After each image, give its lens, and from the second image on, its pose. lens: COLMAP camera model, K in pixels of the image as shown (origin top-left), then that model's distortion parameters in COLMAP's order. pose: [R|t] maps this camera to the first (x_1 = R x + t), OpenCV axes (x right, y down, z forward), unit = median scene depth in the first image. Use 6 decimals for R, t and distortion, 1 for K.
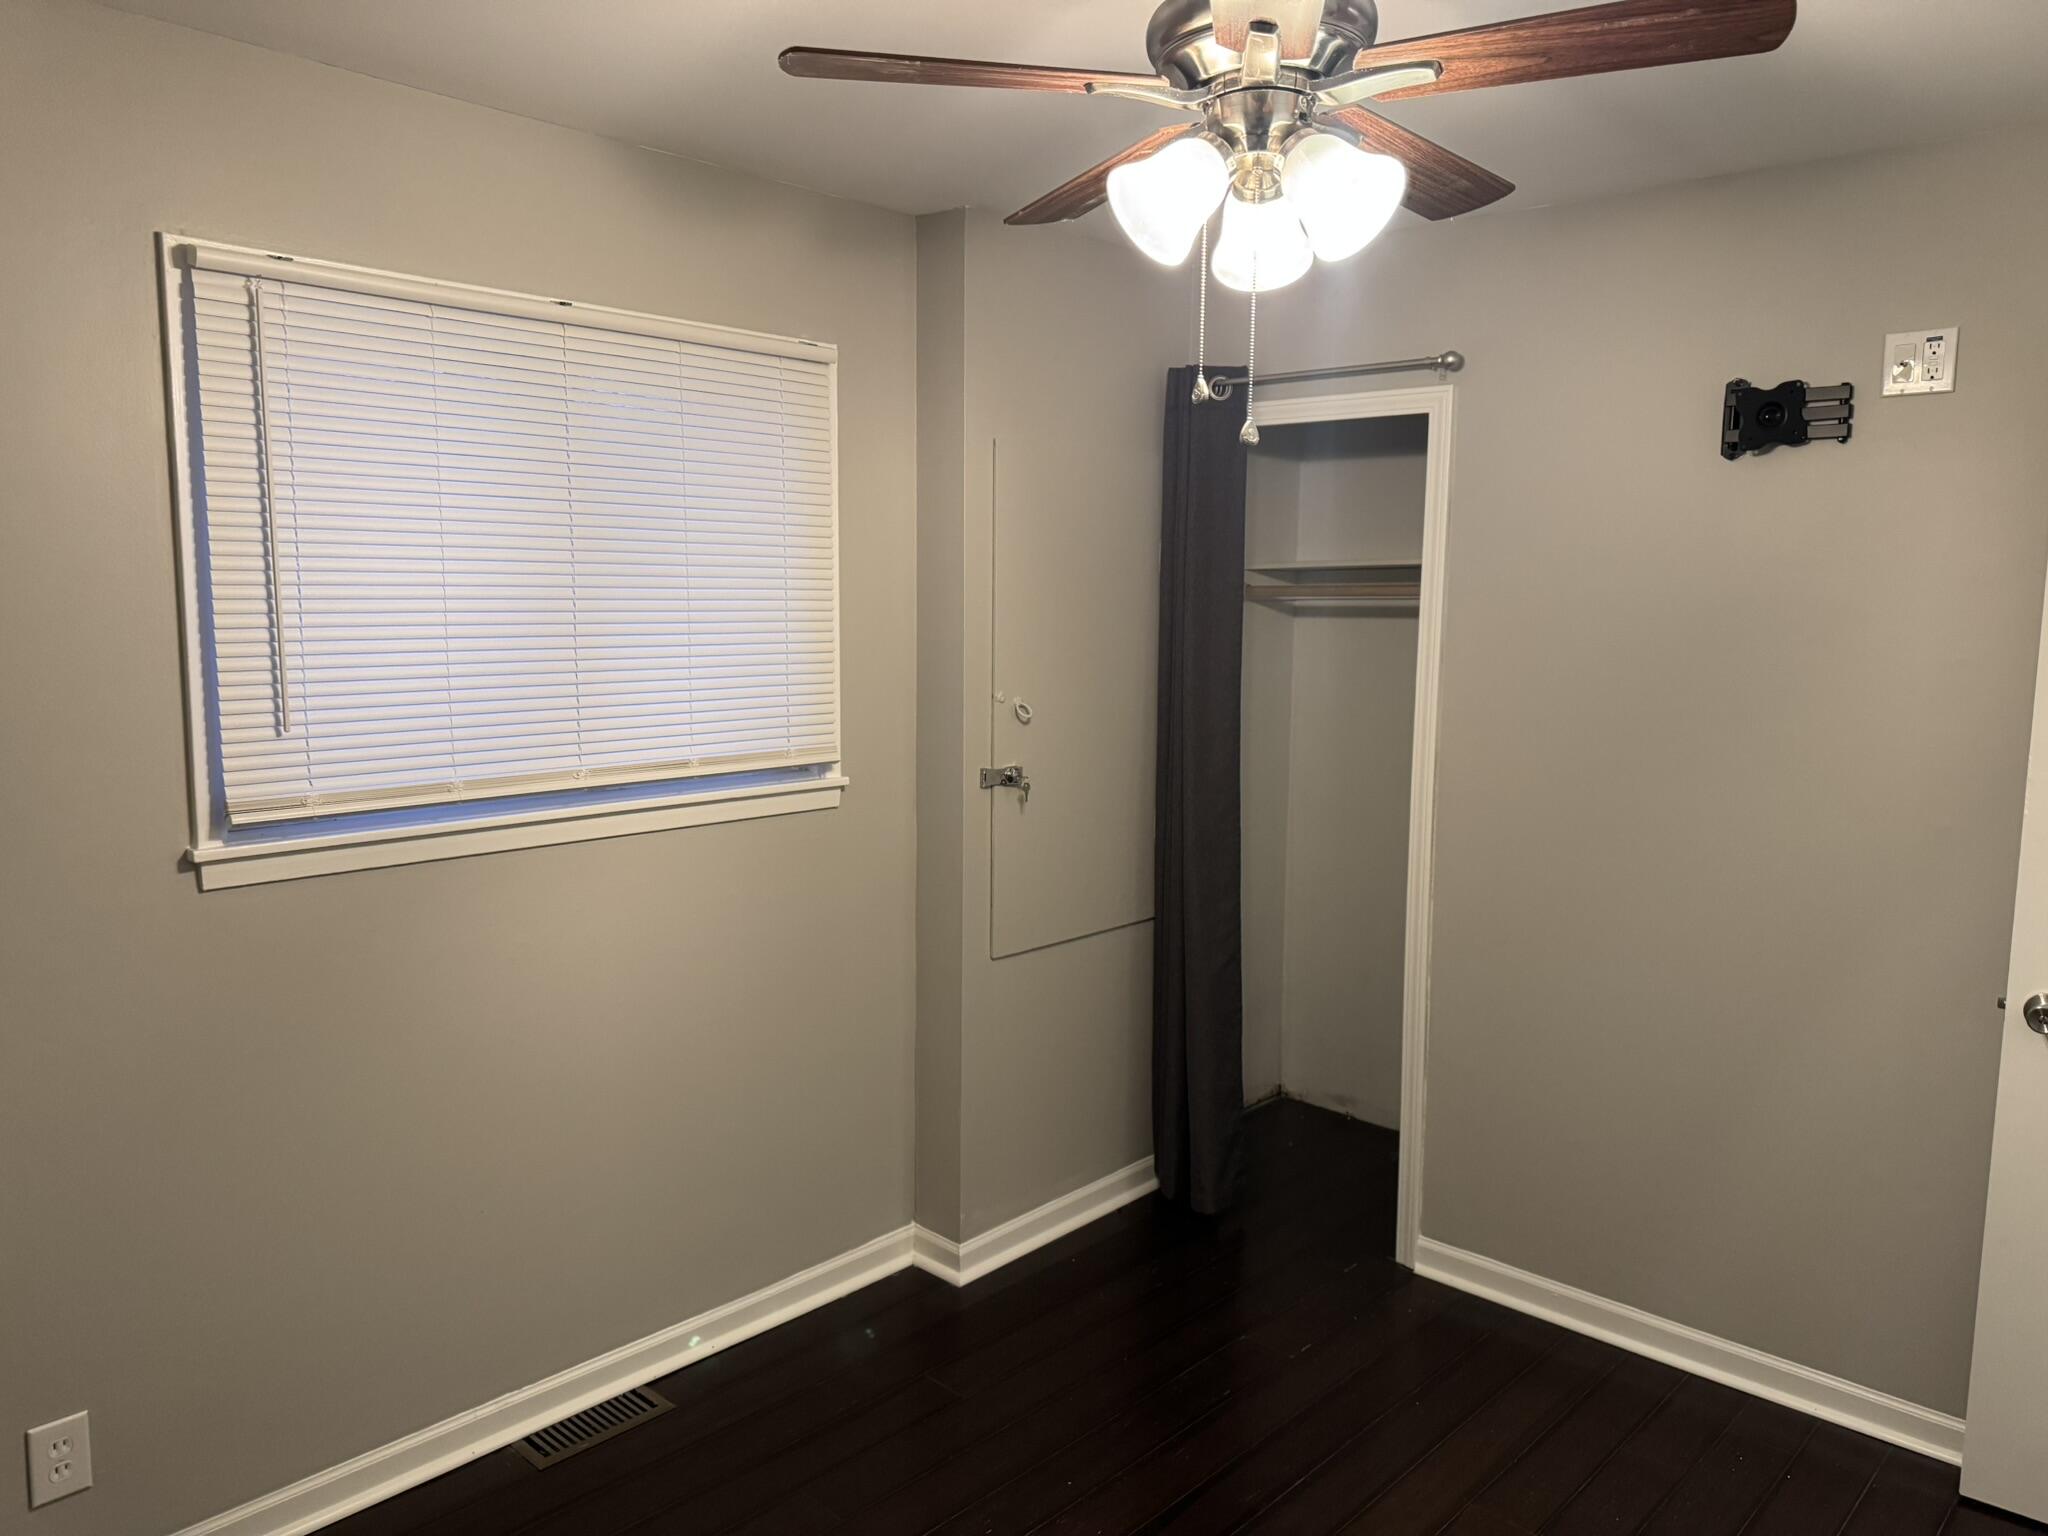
lens RADIAL K [[1453.6, 0, 1024.0], [0, 1453.6, 768.0], [0, 0, 1]] dist [0.165311, -0.220919]
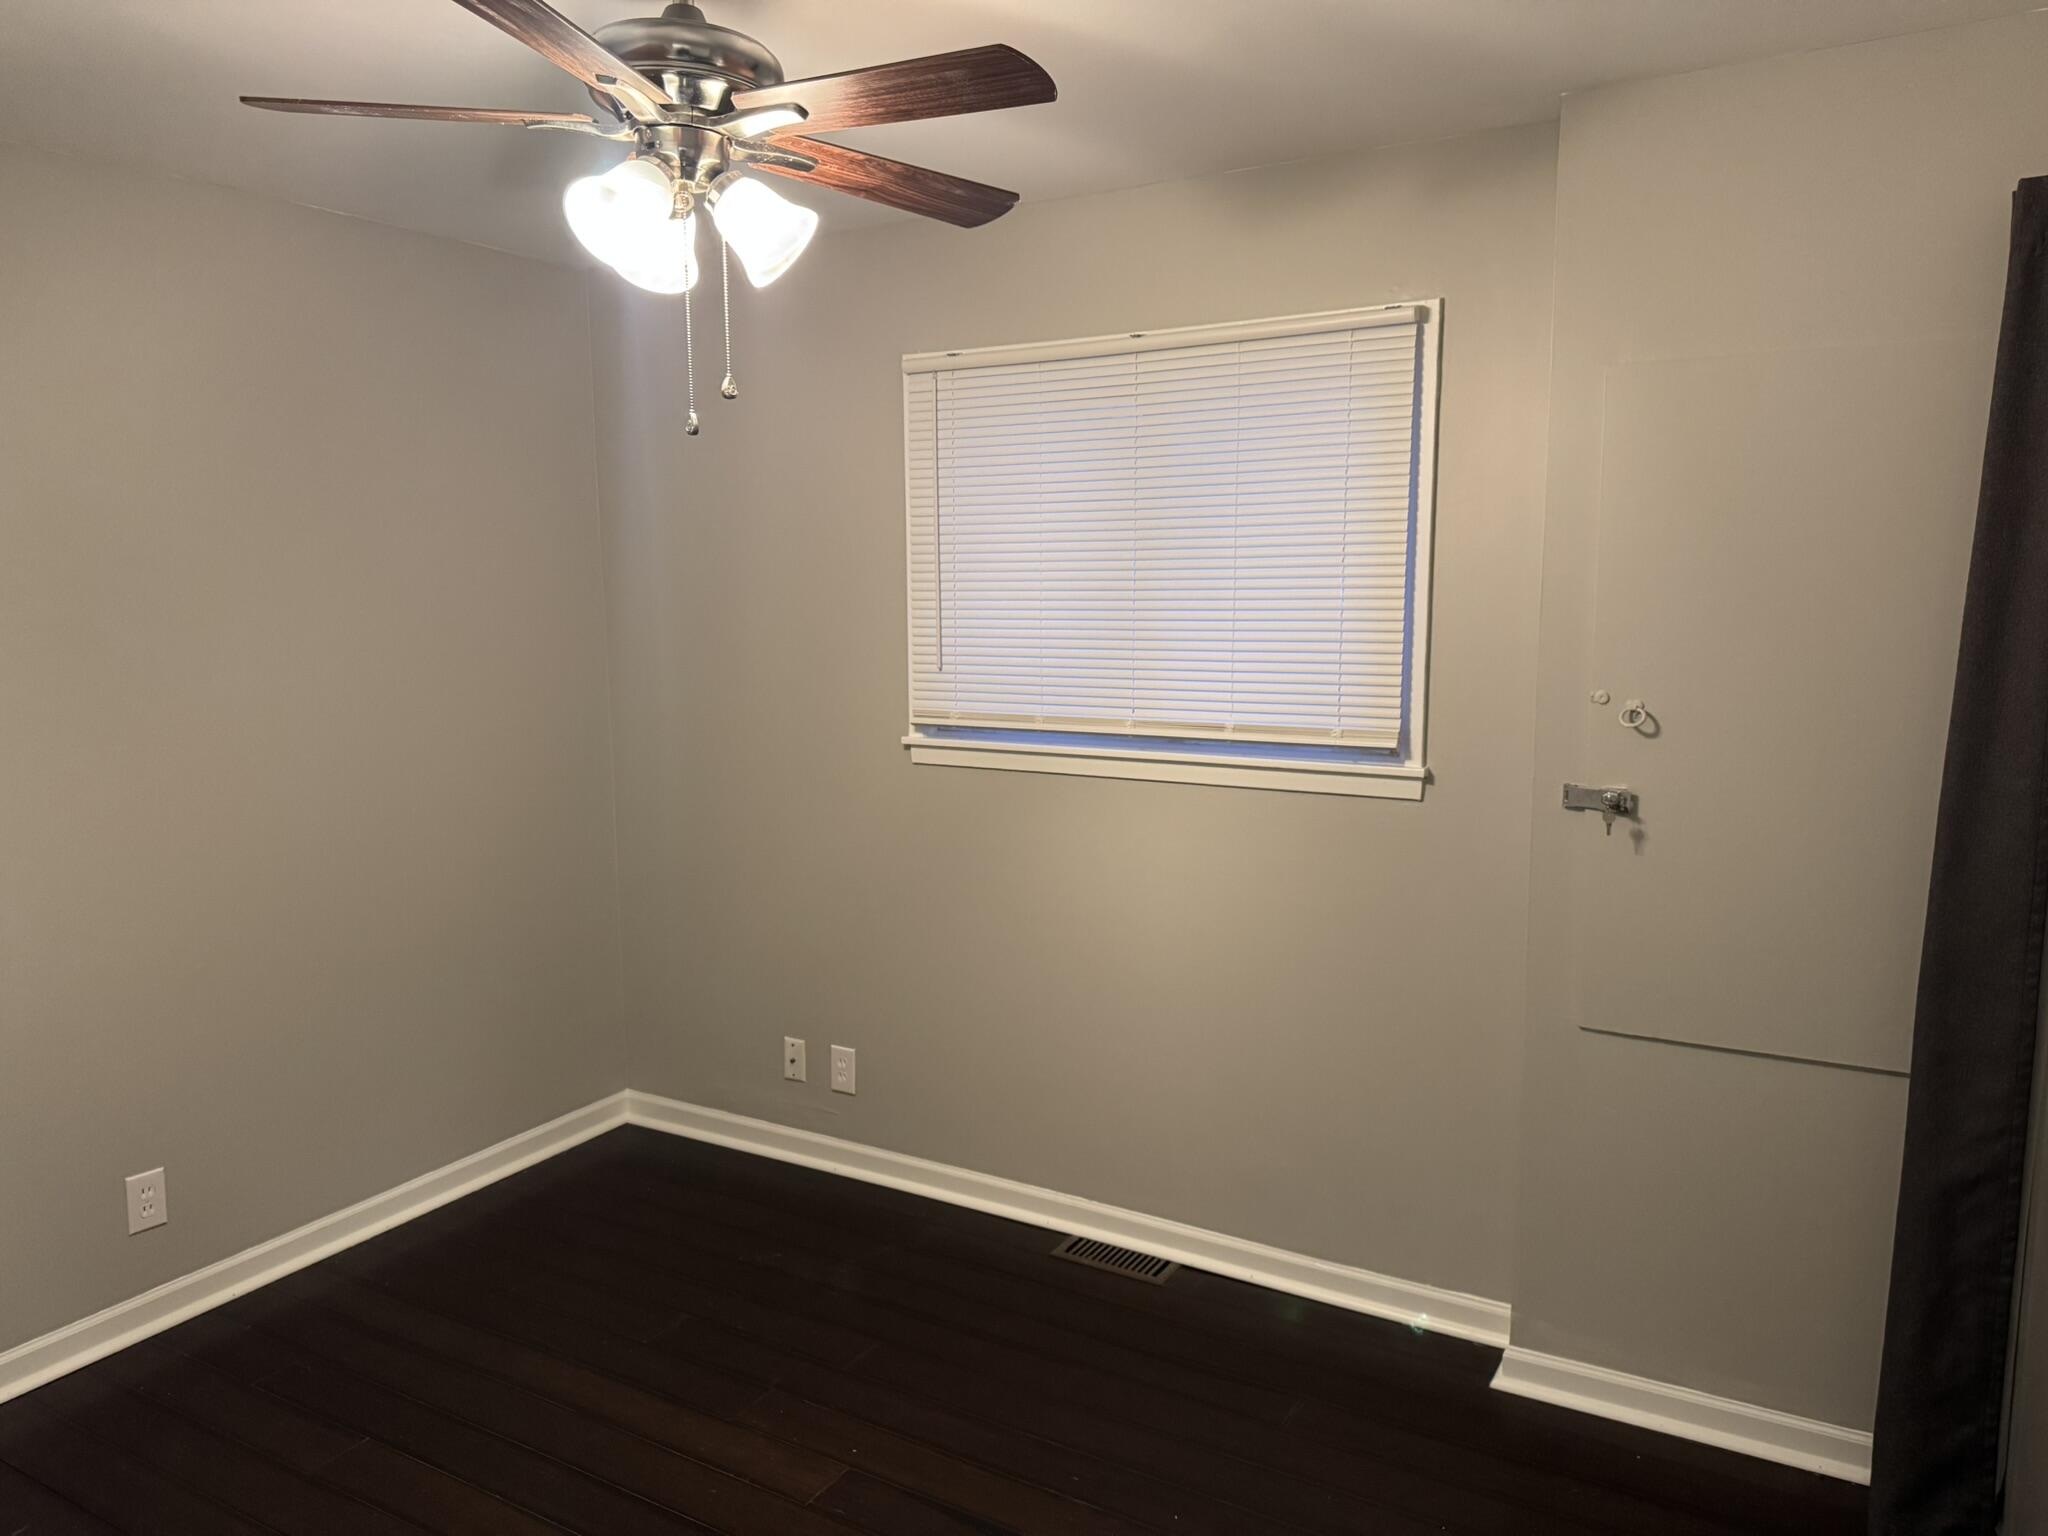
lens RADIAL K [[1453.6, 0, 1024.0], [0, 1453.6, 768.0], [0, 0, 1]] dist [0.165311, -0.220919]
pose [[0.213436, 0.114696, -0.970201, 0.801668], [-0.115372, 0.989095, 0.091549, -0.055952], [0.970121, 0.092395, 0.224341, 0.610512]]
